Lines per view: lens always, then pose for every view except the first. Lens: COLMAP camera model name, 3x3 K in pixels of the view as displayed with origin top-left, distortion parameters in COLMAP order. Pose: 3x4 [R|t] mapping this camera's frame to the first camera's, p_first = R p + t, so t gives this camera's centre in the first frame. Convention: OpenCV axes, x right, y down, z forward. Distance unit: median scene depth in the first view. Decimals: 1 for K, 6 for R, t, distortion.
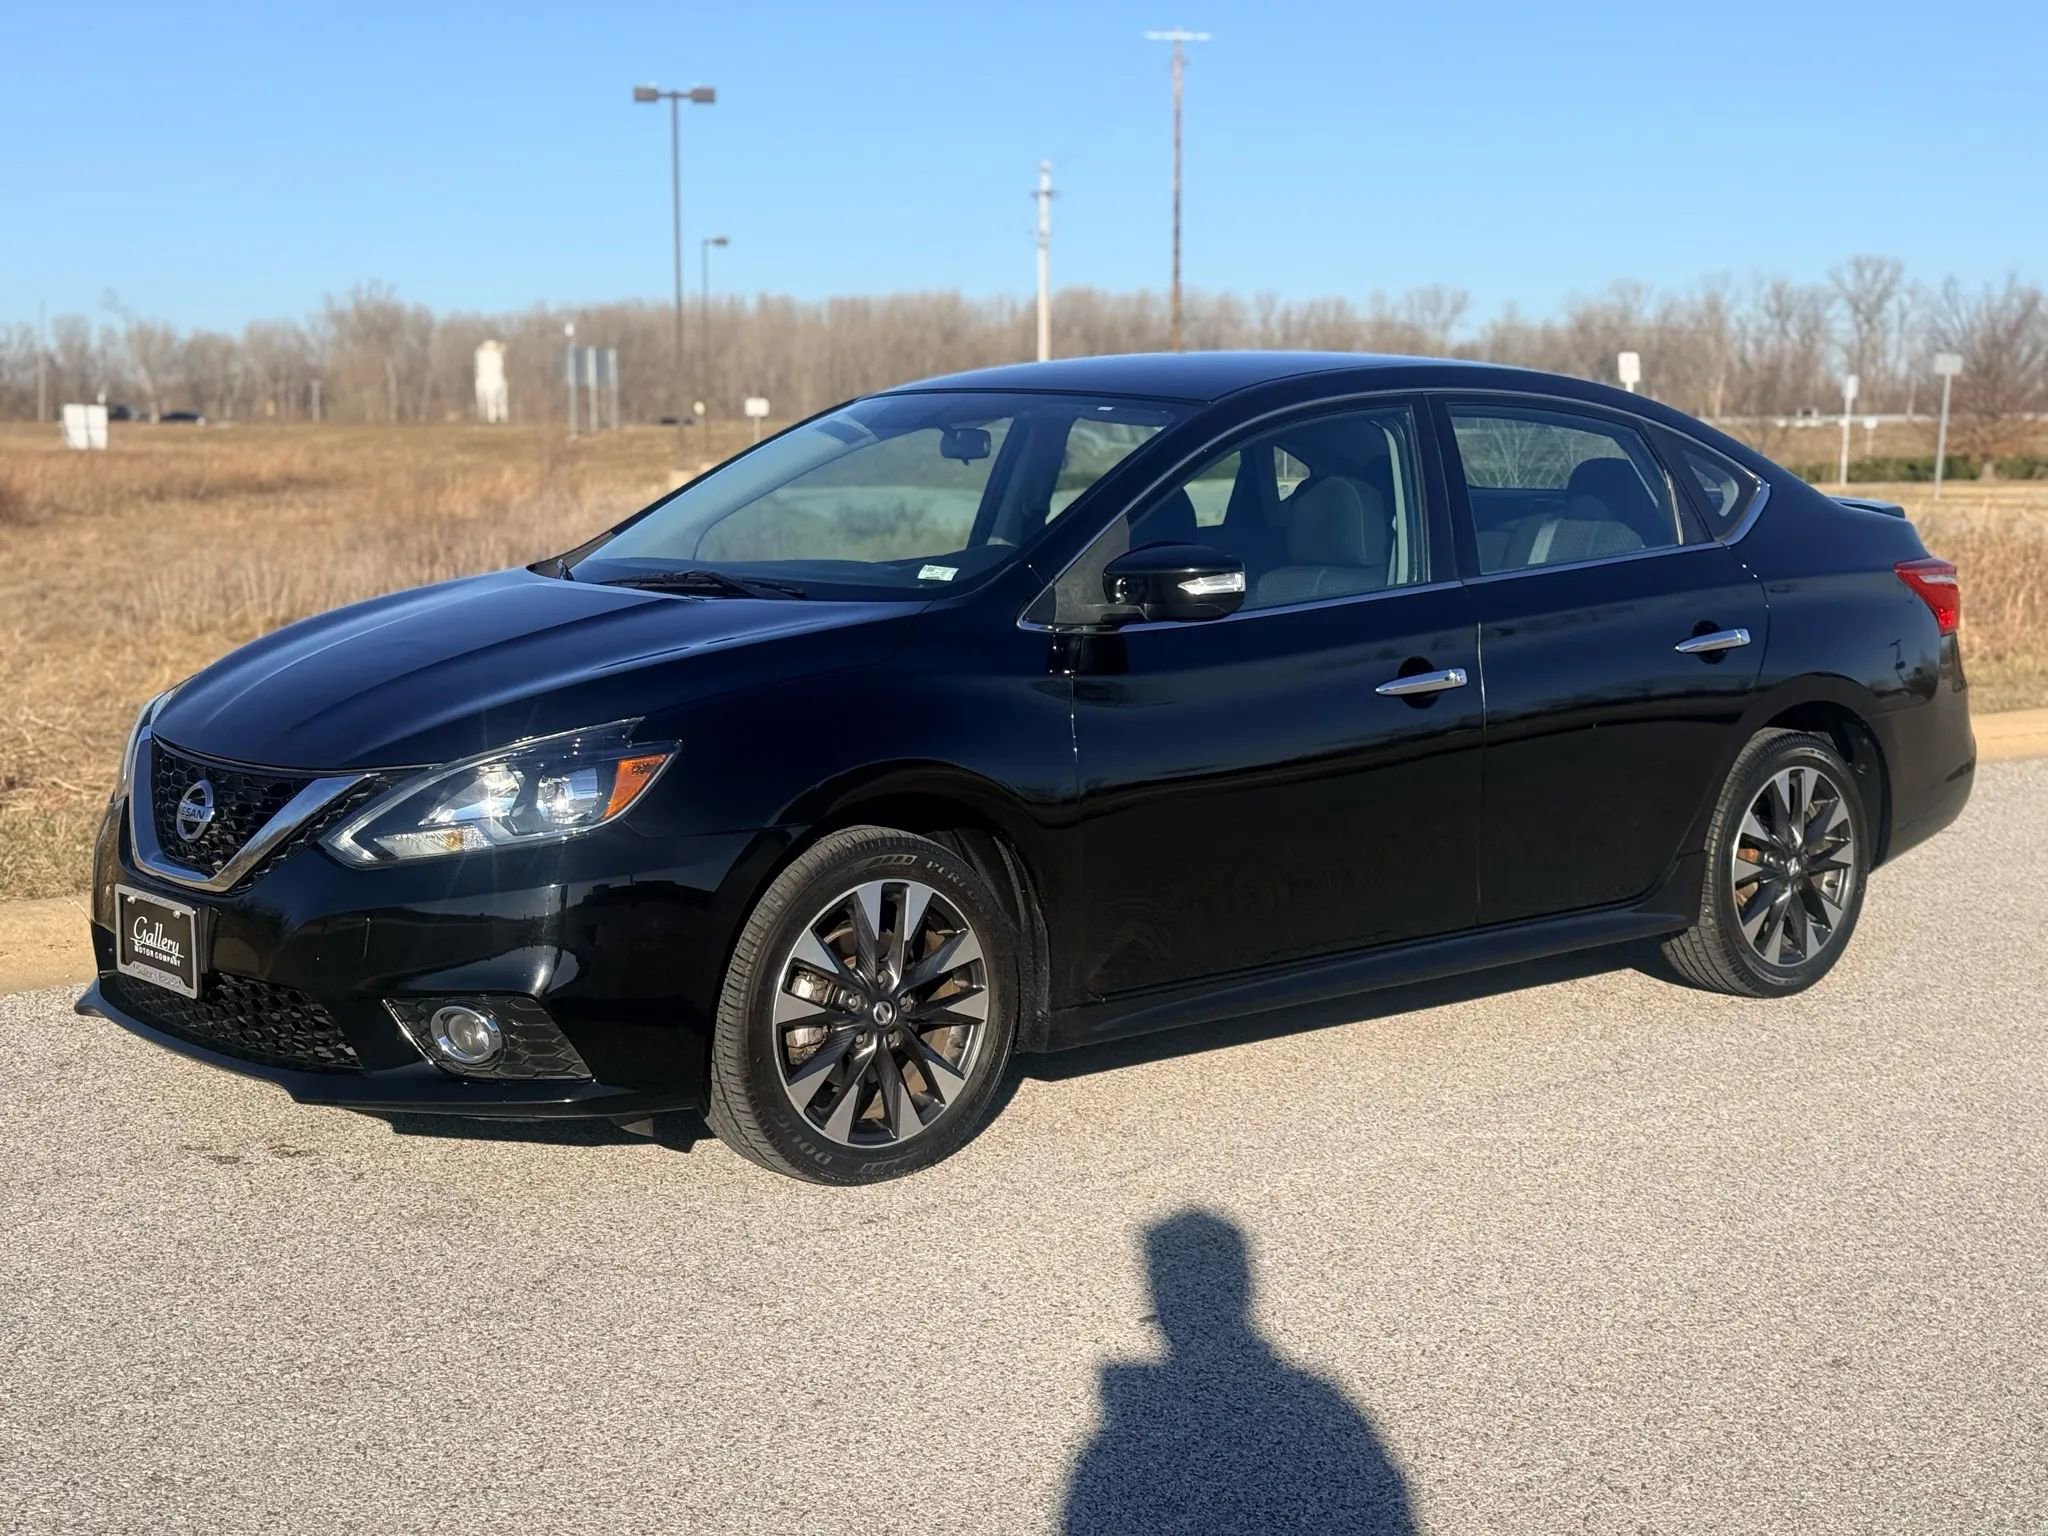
lens RADIAL K [[2847.3, 0, 1060.9], [0, 2847.3, 810.2], [0, 0, 1]] dist [0.119259, 0.000000]
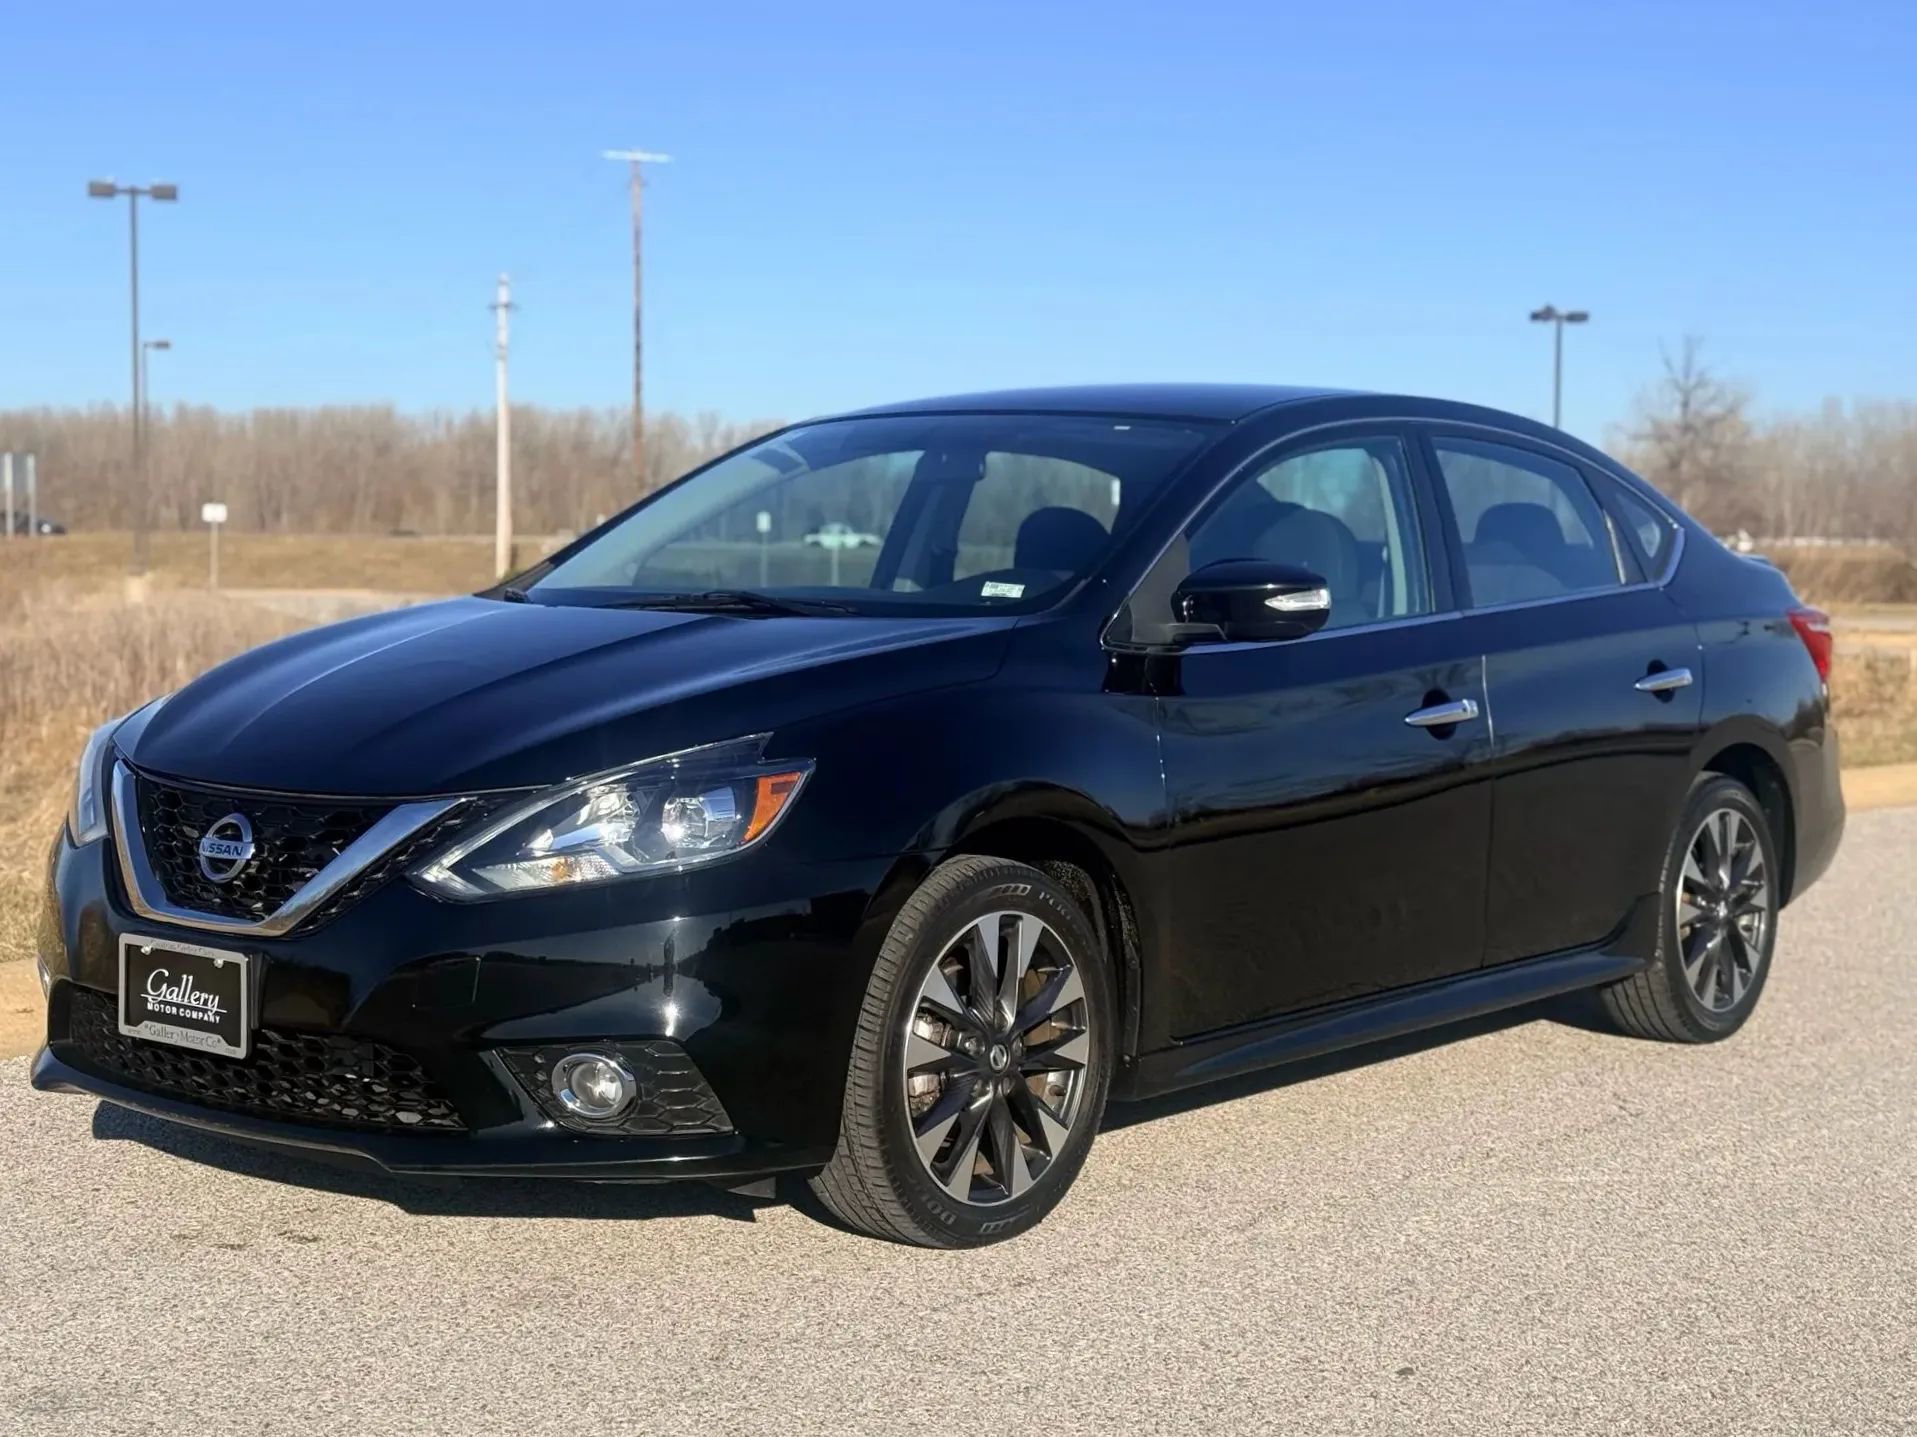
lens RADIAL K [[2851.7, 0, 1009.3], [0, 2851.7, 725.0], [0, 0, 1]] dist [0.114656, 0.000000]
pose [[0.983937, -0.003720, 0.178477, -0.189408], [0.016397, 0.997440, -0.069603, 0.024117], [-0.177761, 0.071412, 0.981479, 0.073608]]
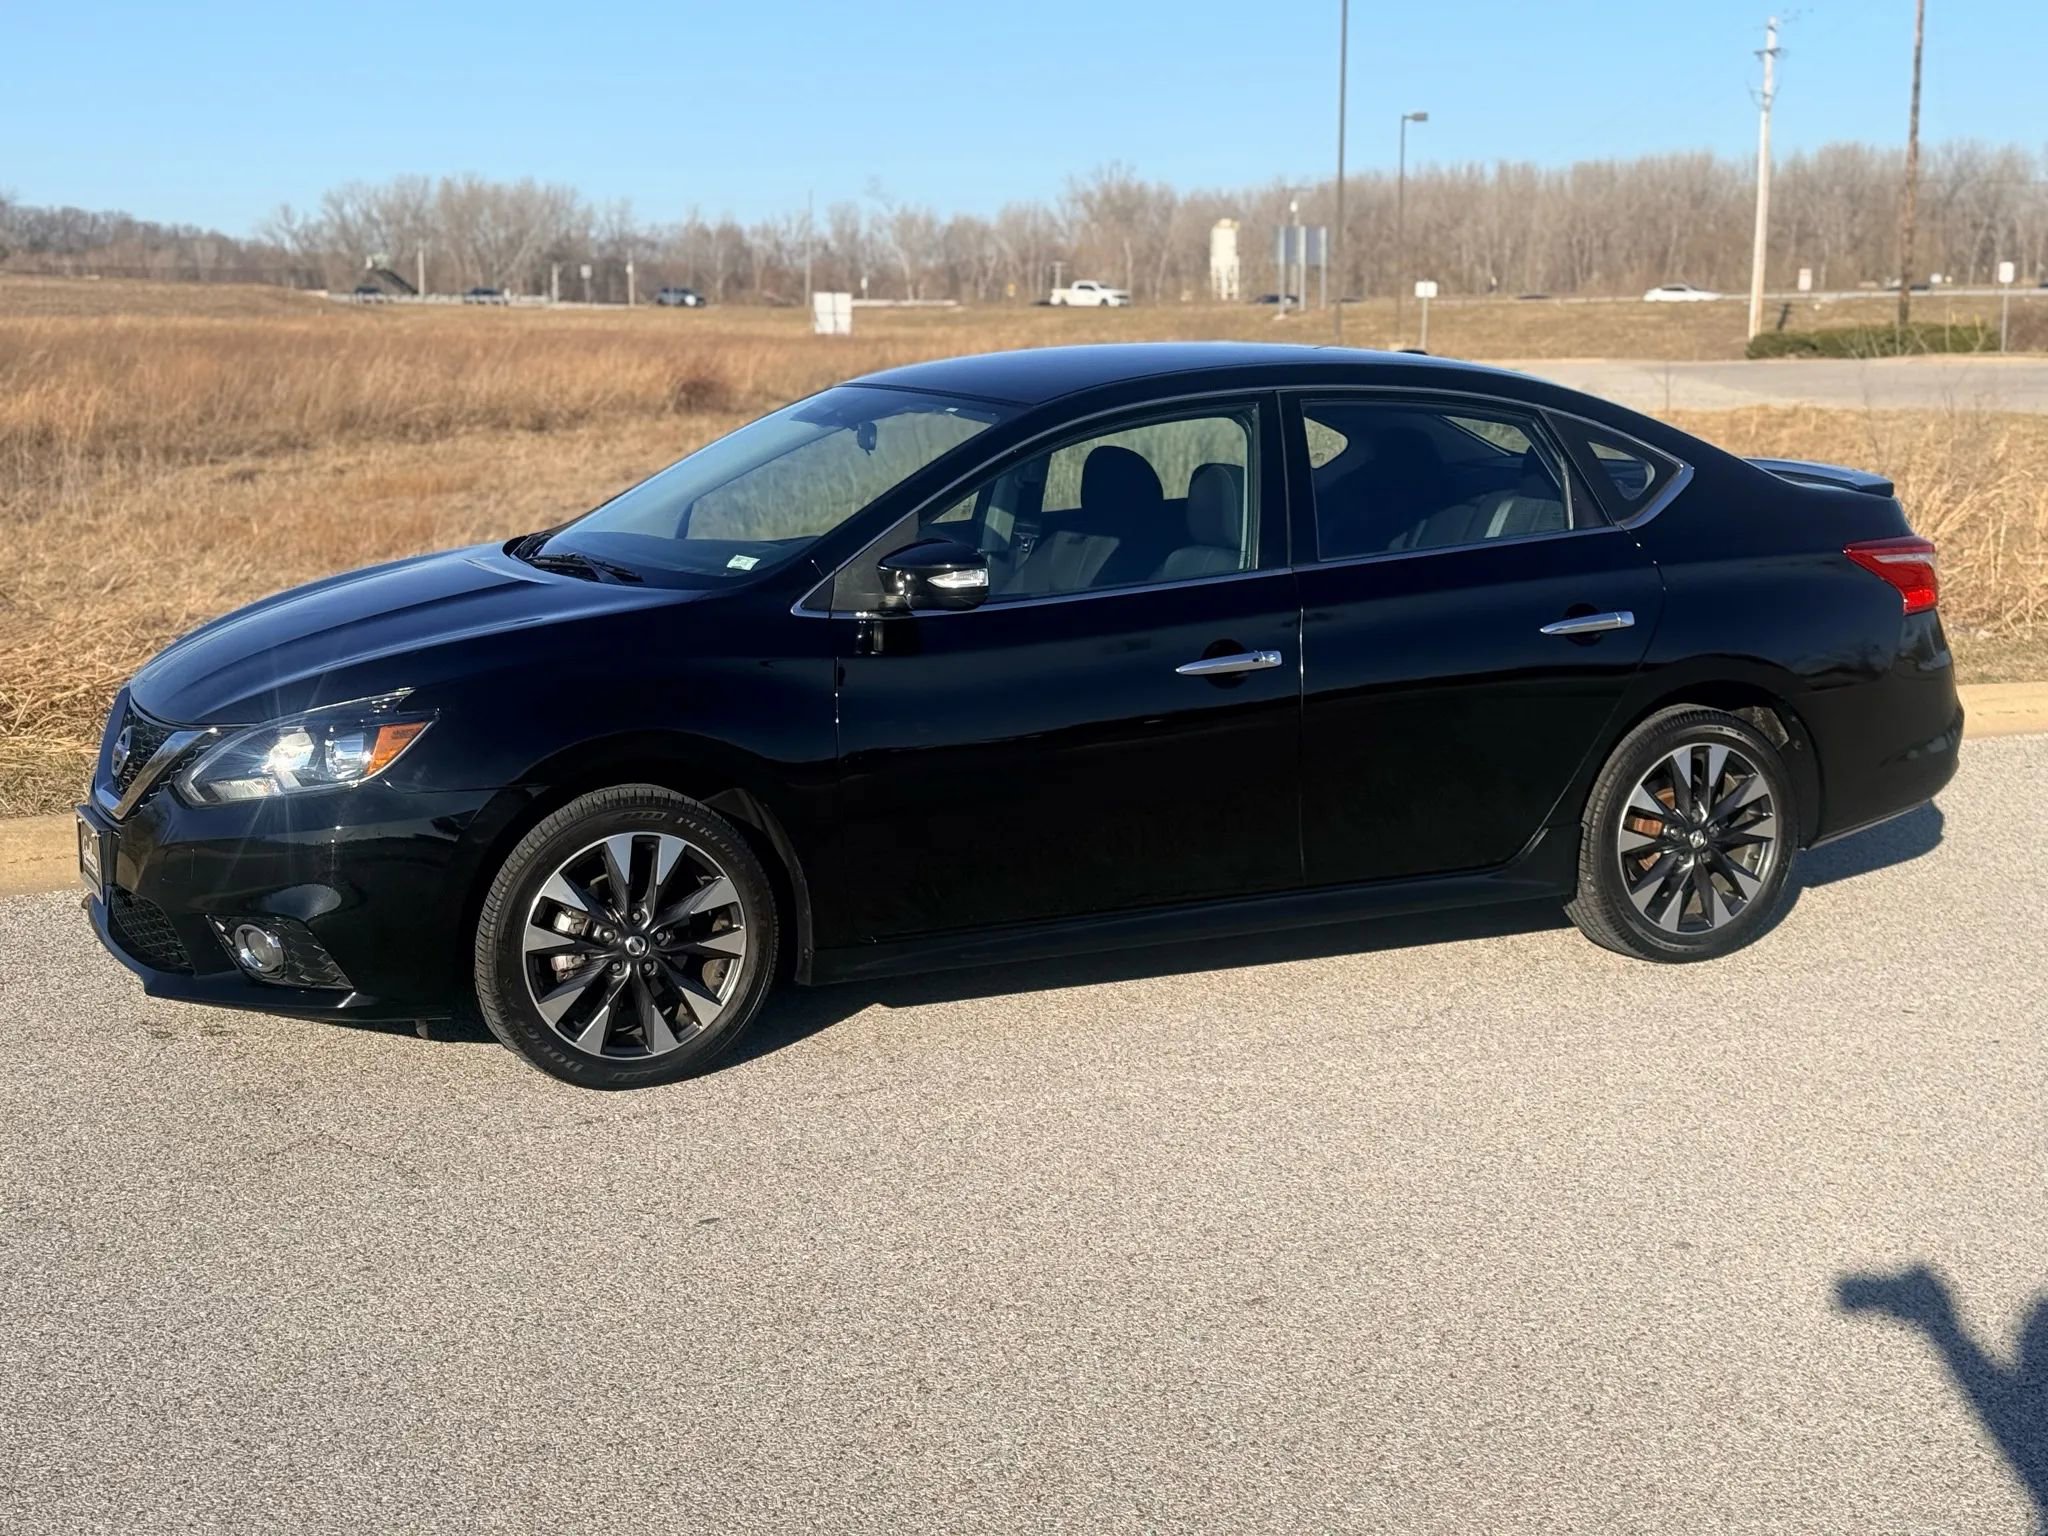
lens RADIAL K [[2847.3, 0, 1041.9], [0, 2847.3, 834.5], [0, 0, 1]] dist [0.119259, 0.000000]
pose [[0.965286, 0.042129, -0.257775, 0.337947], [-0.028695, 0.998037, 0.055660, -0.037662], [0.259614, -0.046331, 0.964600, -0.071623]]
